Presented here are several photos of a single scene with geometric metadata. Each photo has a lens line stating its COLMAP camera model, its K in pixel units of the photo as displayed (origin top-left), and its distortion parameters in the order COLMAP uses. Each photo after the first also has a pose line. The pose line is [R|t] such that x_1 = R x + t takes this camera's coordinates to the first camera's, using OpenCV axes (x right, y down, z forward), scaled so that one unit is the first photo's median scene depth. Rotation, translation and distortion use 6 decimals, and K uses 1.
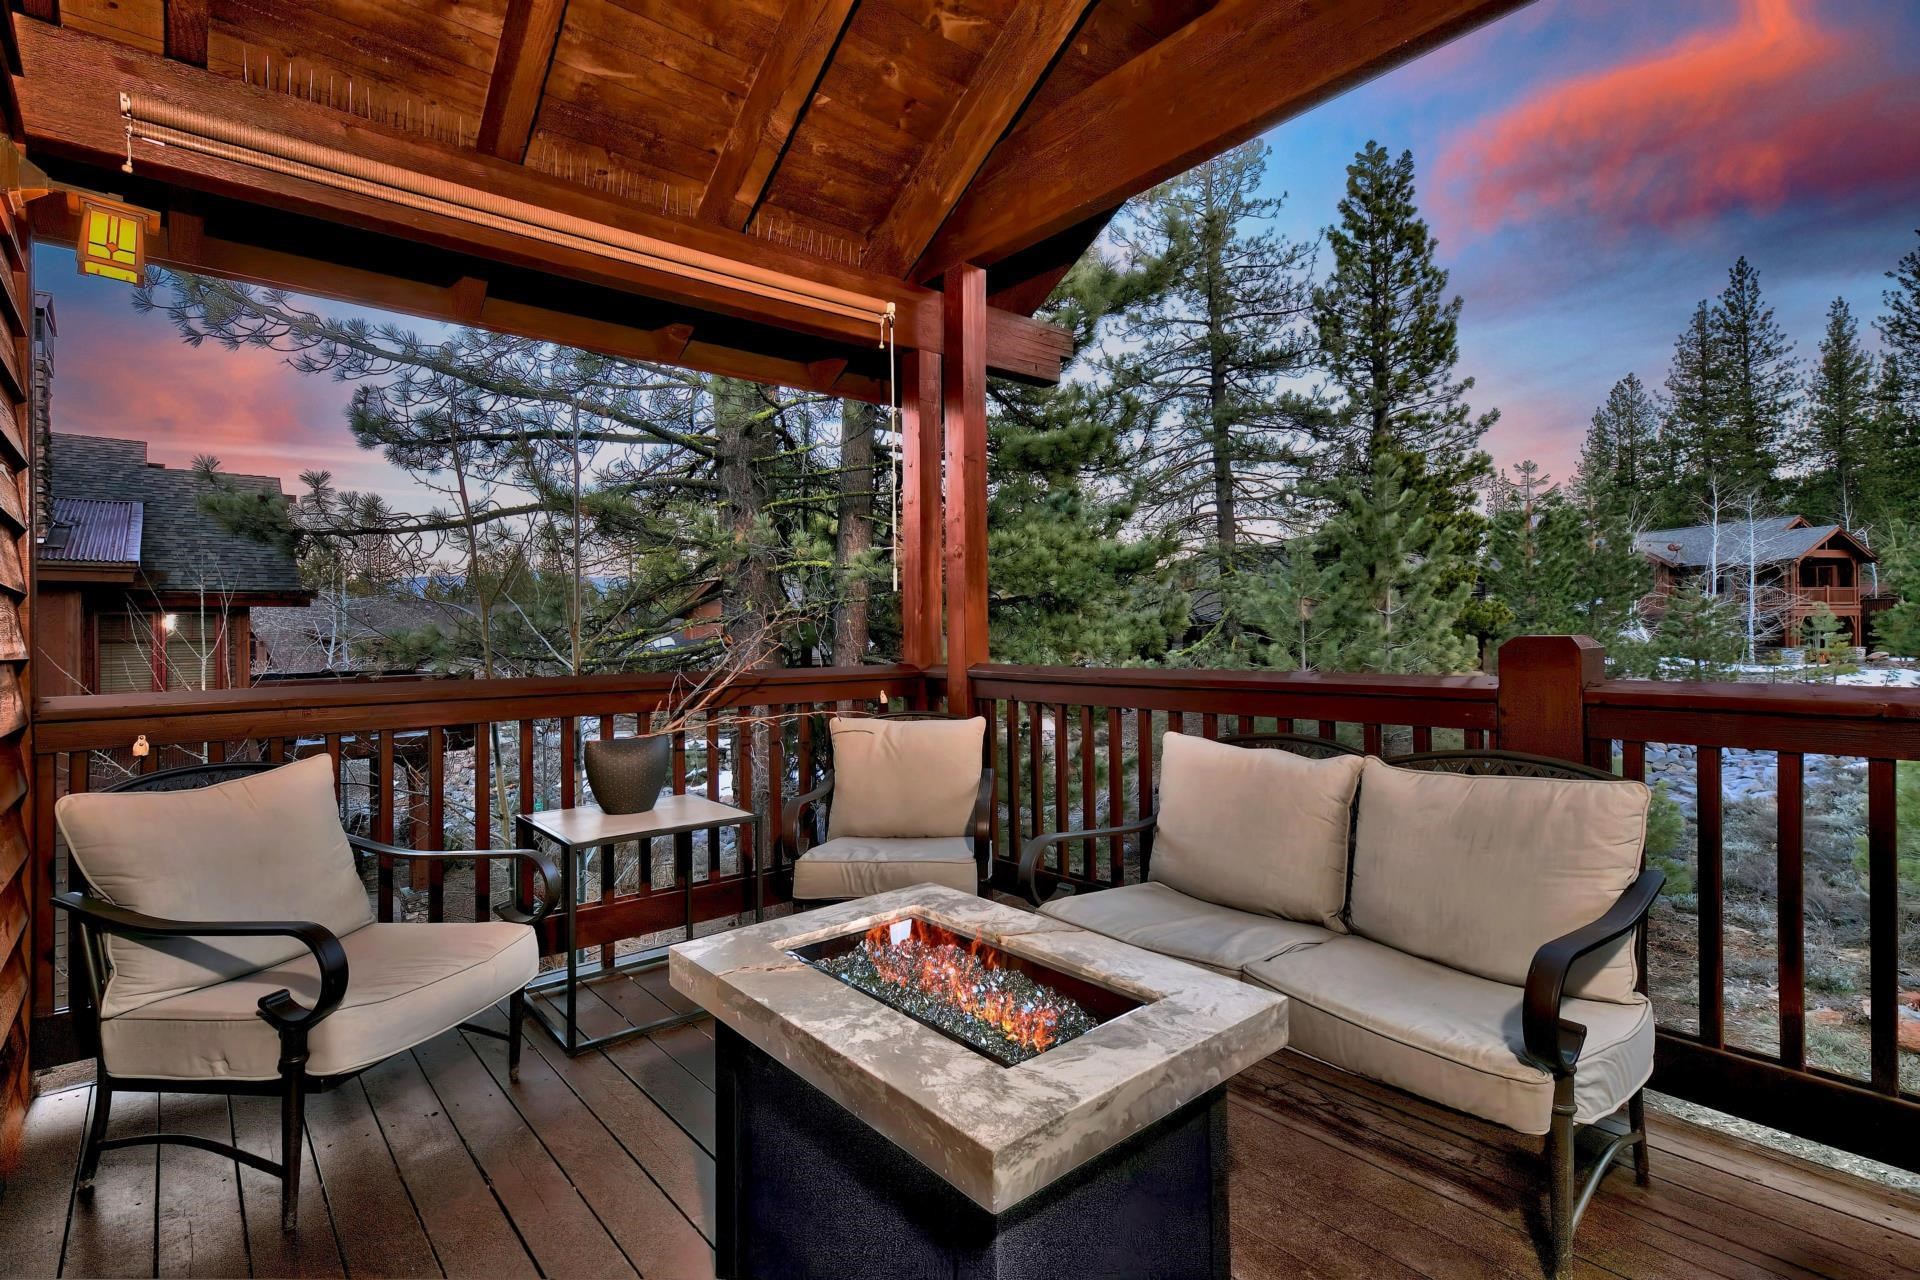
lens RADIAL K [[918.8, 0, 965.3], [0, 918.8, 656.4], [0, 0, 1]] dist [0.022342, -0.003510]
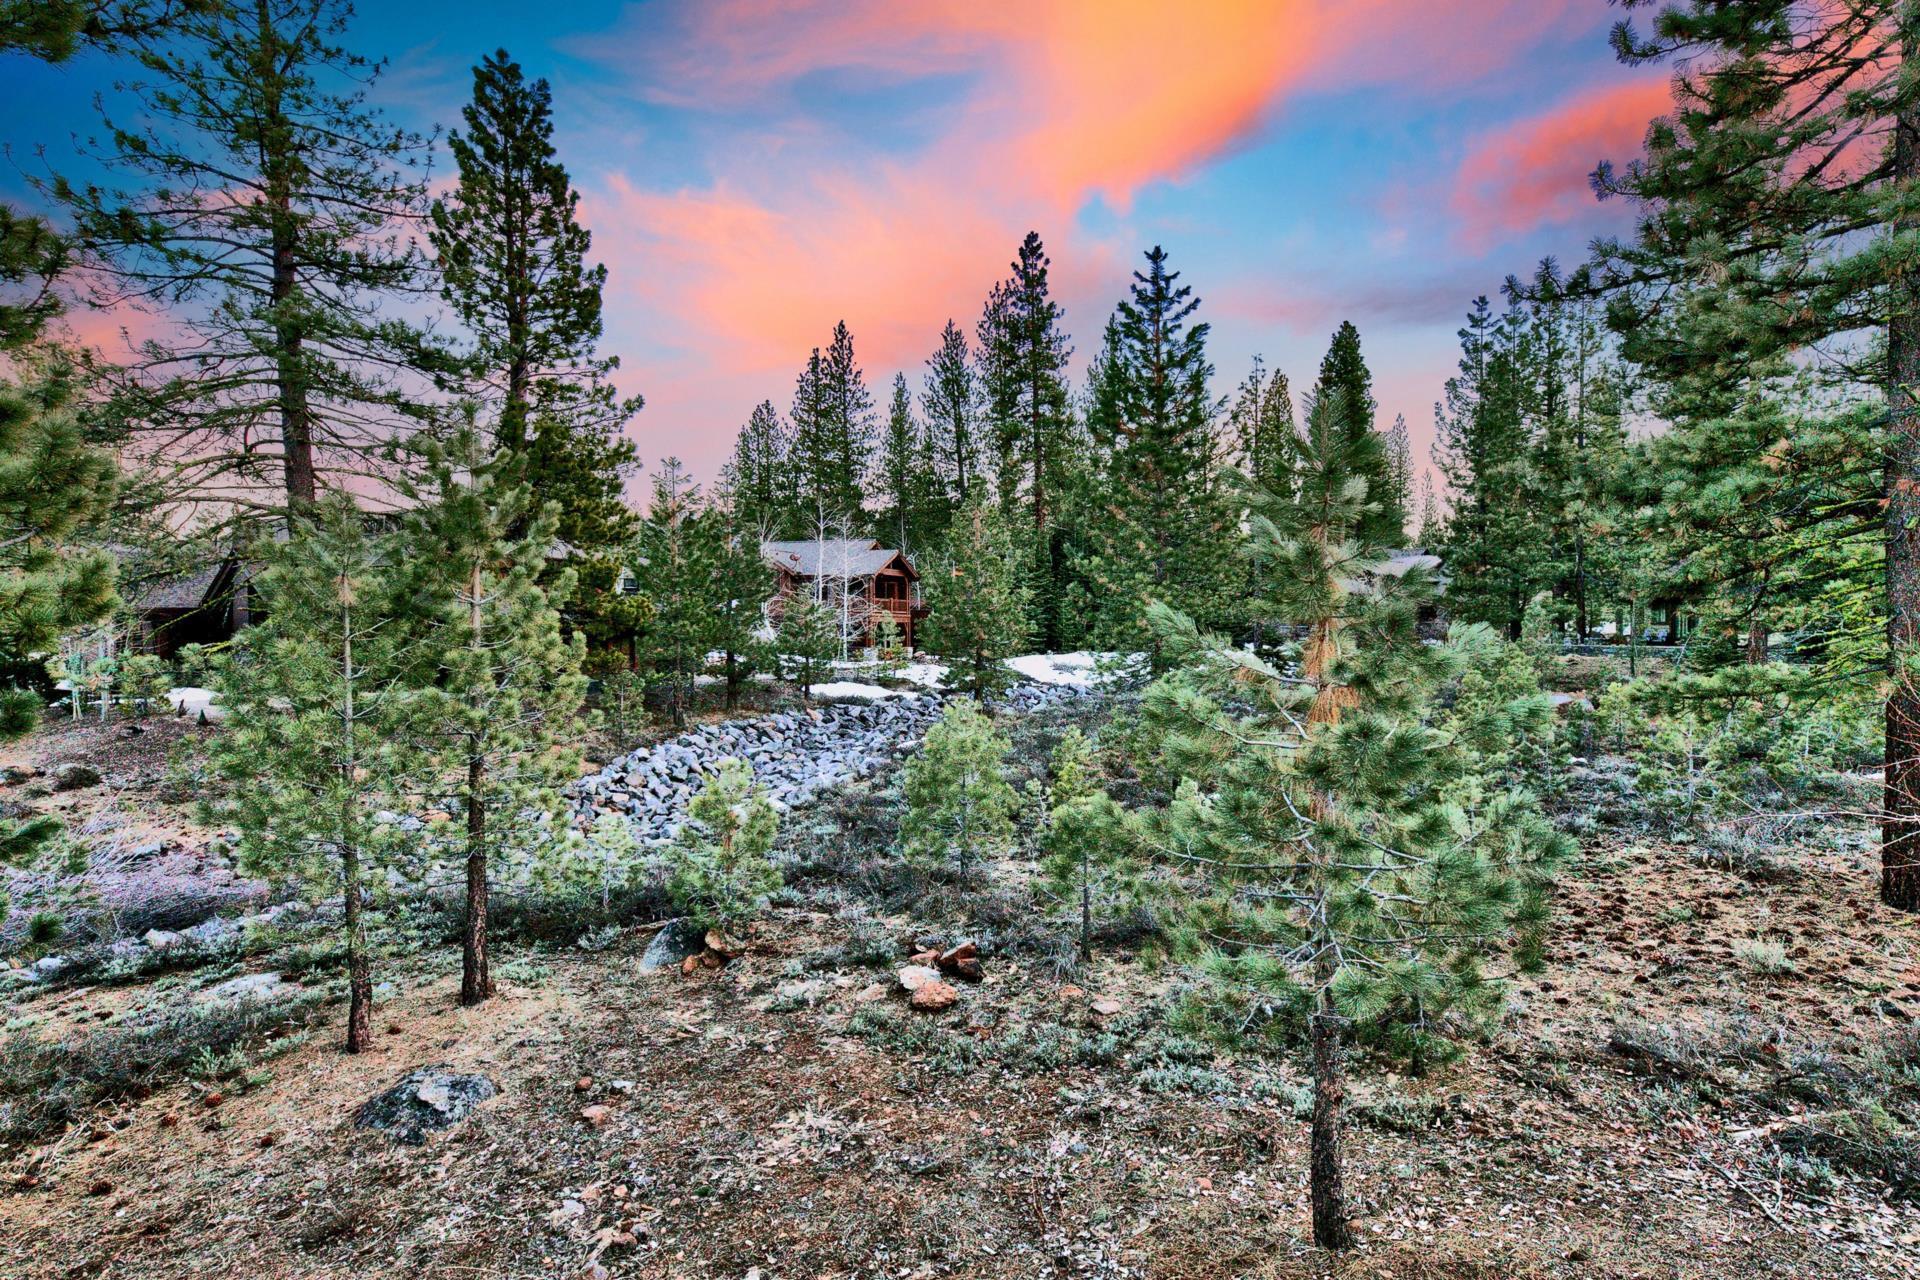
lens RADIAL K [[686.8, 0, 960.5], [0, 686.8, 632.4], [0, 0, 1]] dist [0.000547, -0.001825]
pose [[0.685991, 0.019547, 0.727347, 0.283328], [-0.009867, 0.999797, -0.017563, -0.012920], [-0.727543, 0.004871, 0.686045, 0.269186]]
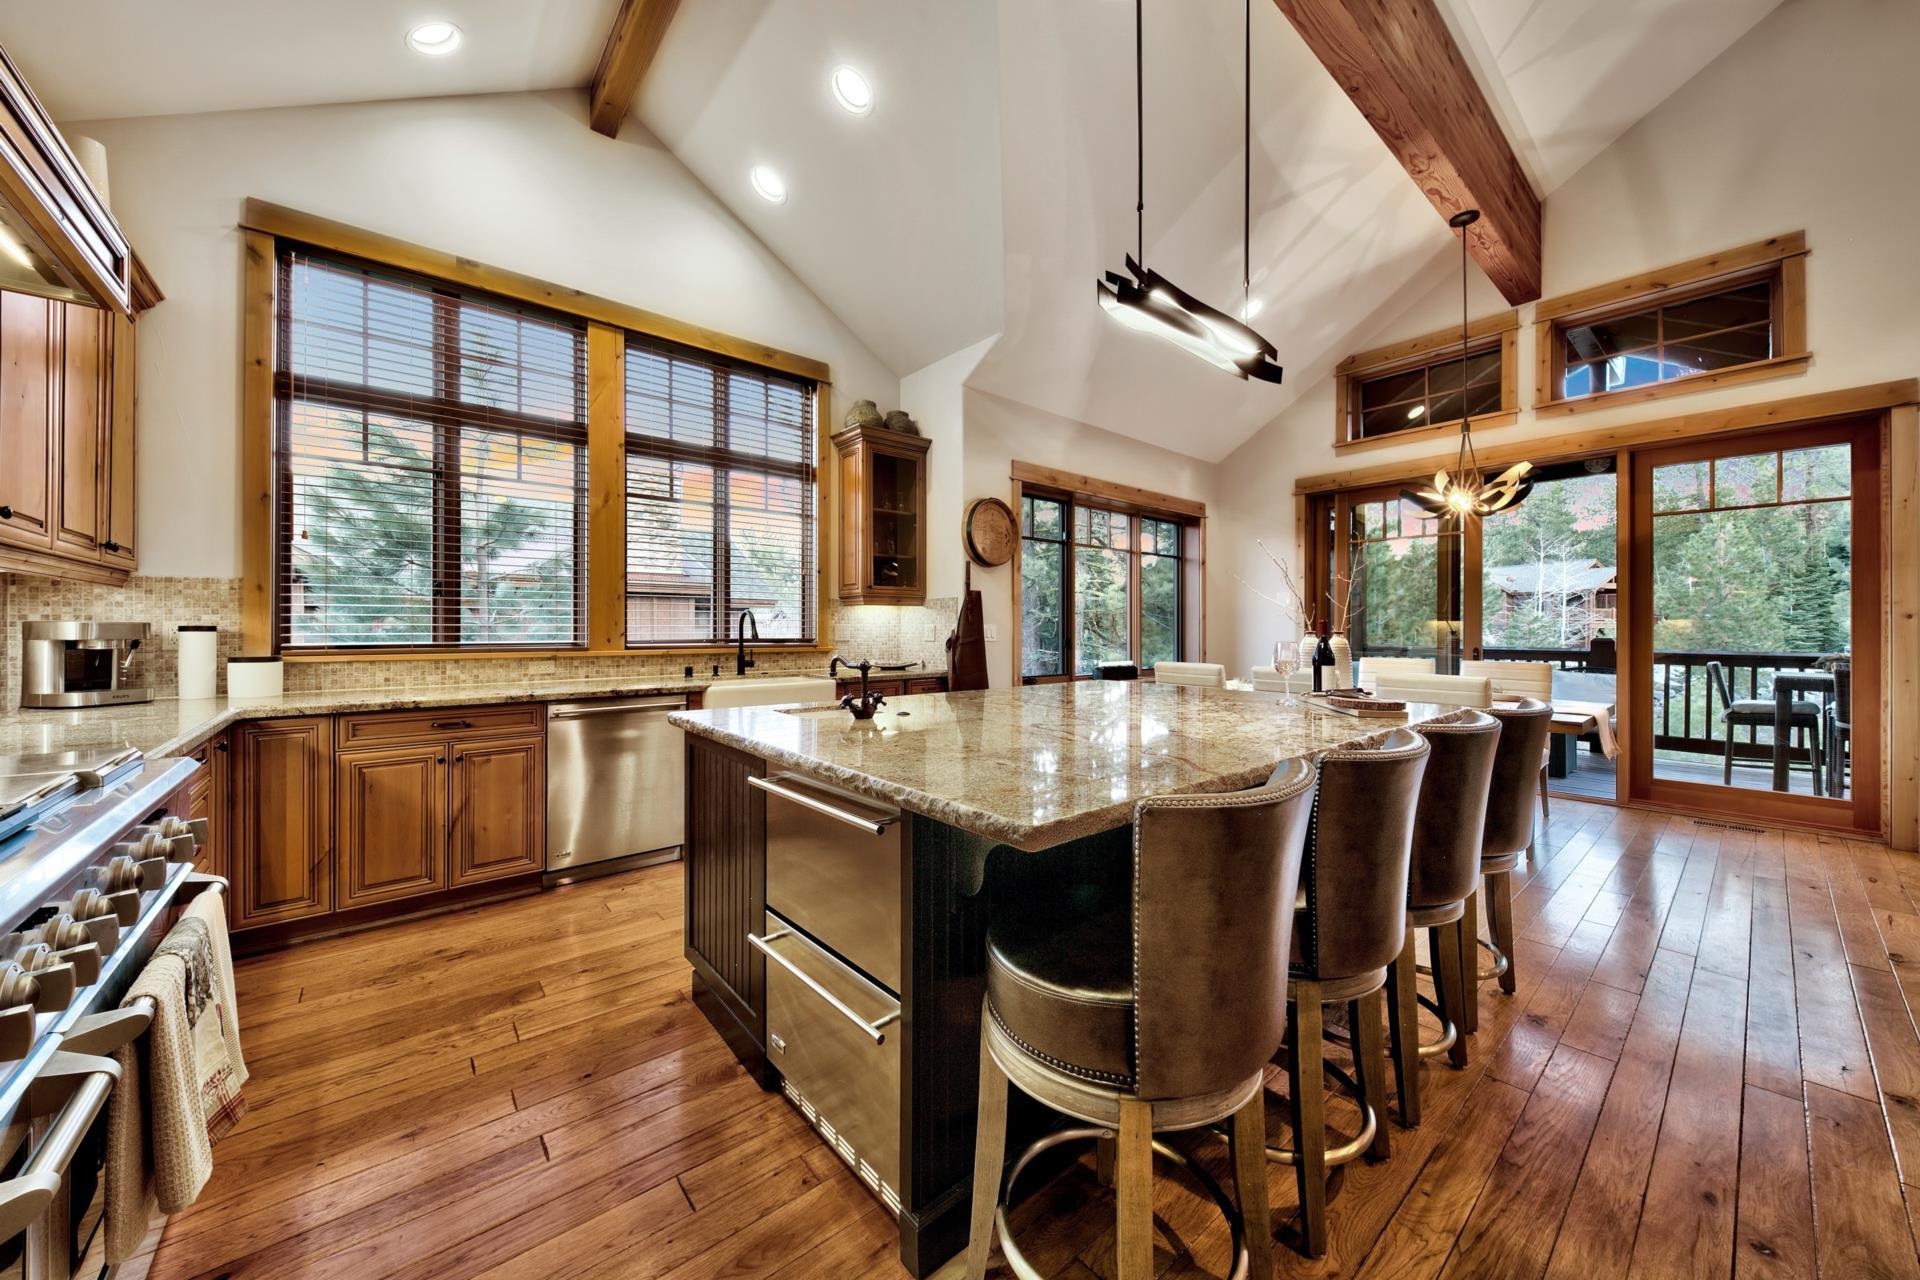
lens RADIAL K [[686.8, 0, 961.1], [0, 686.8, 628.2], [0, 0, 1]] dist [0.000547, -0.001825]
pose [[0.999728, 0.021664, -0.008642, -0.079378], [-0.021851, 0.999516, -0.022147, 0.001969], [0.008158, 0.022330, 0.999717, -0.072046]]
